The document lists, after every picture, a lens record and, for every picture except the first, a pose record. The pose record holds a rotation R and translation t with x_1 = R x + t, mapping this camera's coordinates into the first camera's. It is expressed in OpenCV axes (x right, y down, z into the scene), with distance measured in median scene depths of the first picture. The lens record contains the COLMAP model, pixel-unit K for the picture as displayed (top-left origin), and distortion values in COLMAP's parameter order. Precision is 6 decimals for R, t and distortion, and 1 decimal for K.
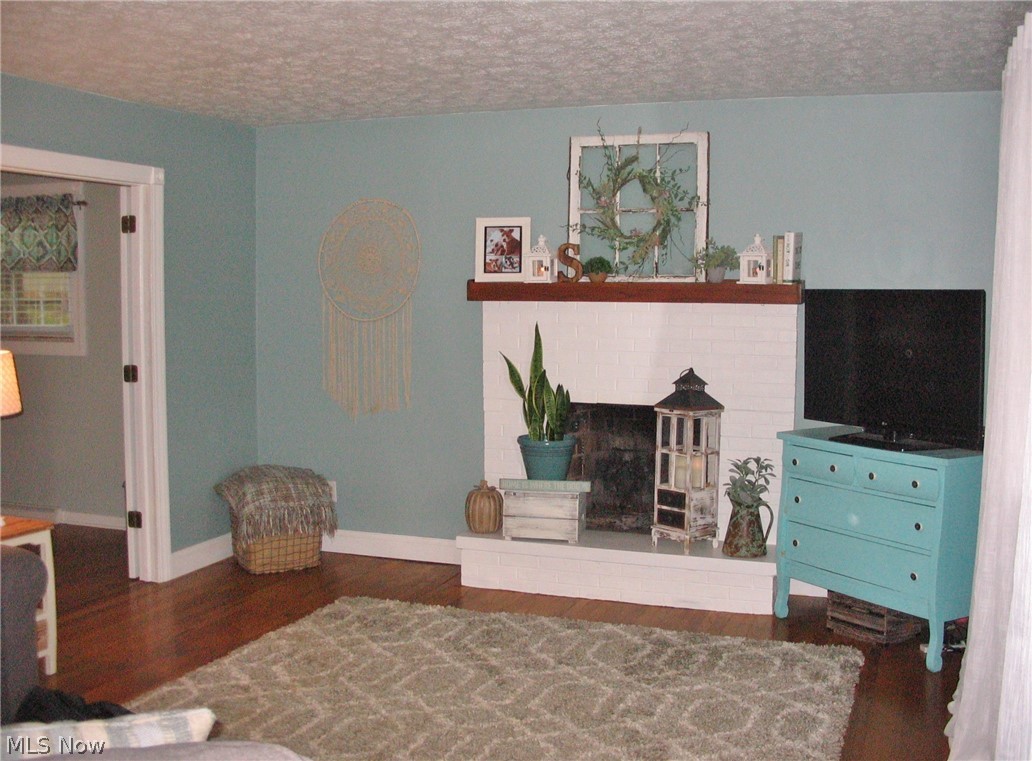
lens RADIAL K [[1113.8, 0, 516.0], [0, 1113.8, 380.5], [0, 0, 1]] dist [-0.126828, -0.007382]
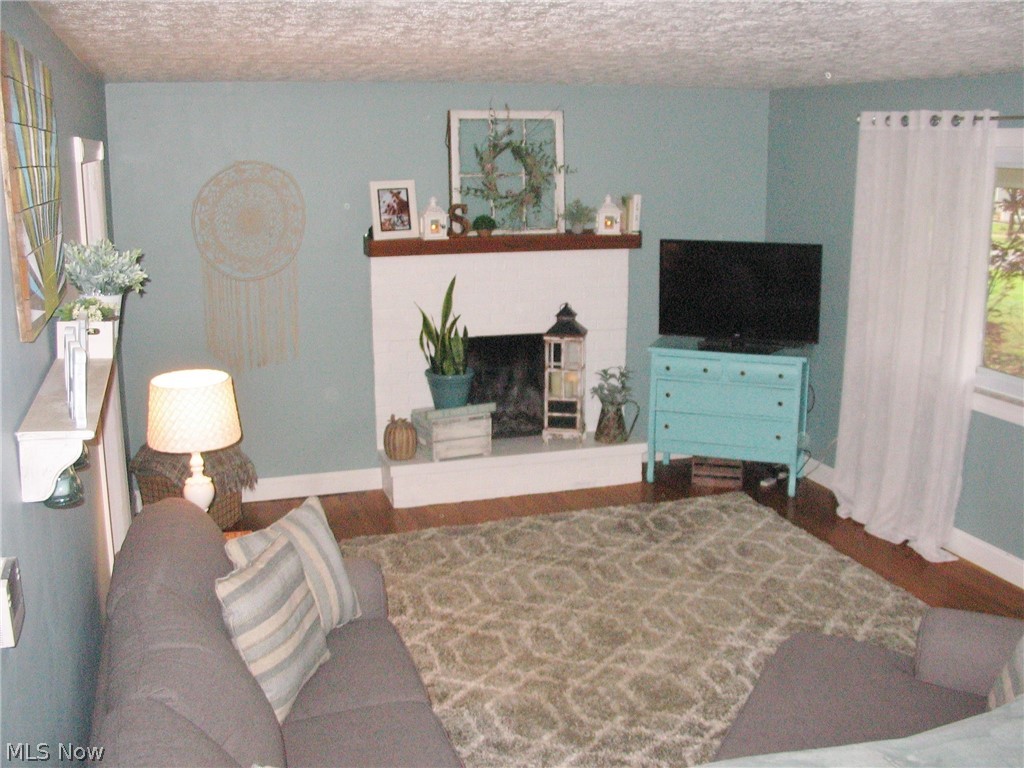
lens RADIAL K [[1083.9, 0, 512.0], [0, 1083.9, 384.0], [0, 0, 1]] dist [-0.166760, 0.002570]
pose [[0.786042, -0.139771, 0.602164, -0.629852], [0.058252, 0.986516, 0.152945, -0.109126], [-0.615422, -0.085144, 0.783585, 0.063623]]
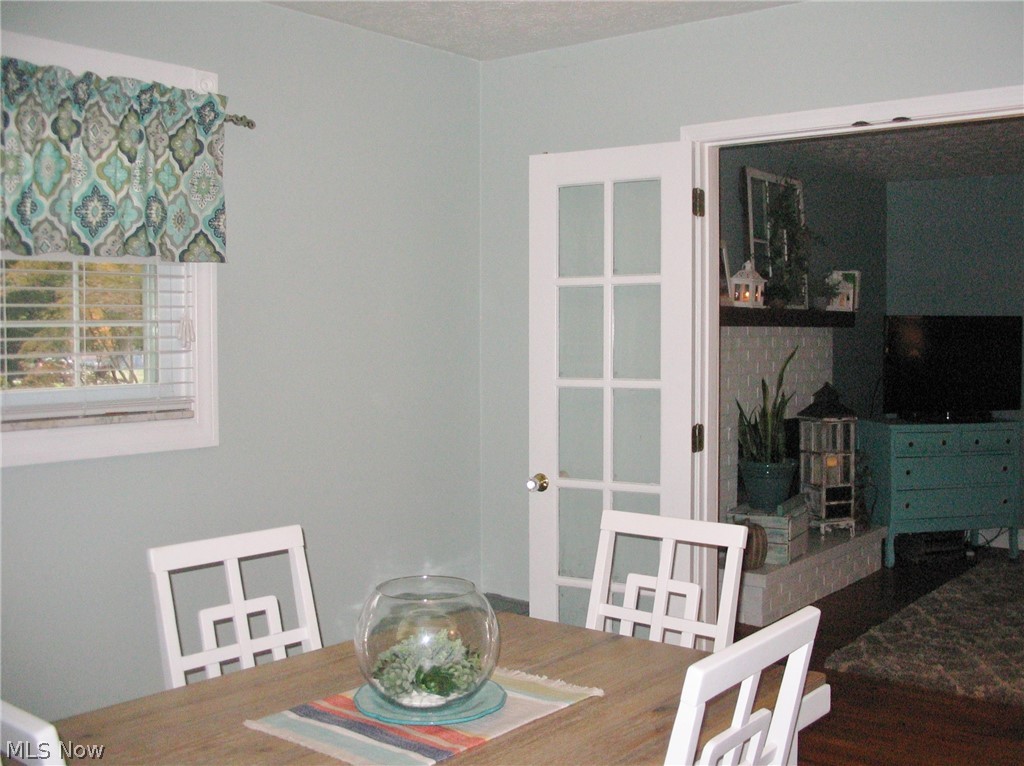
lens RADIAL K [[1083.9, 0, 512.0], [0, 1083.9, 383.0], [0, 0, 1]] dist [-0.166760, 0.002570]
pose [[0.327674, -0.050512, 0.943440, -0.987043], [0.084621, 0.996126, 0.023943, -0.062499], [-0.940994, 0.071989, 0.330679, 0.917301]]
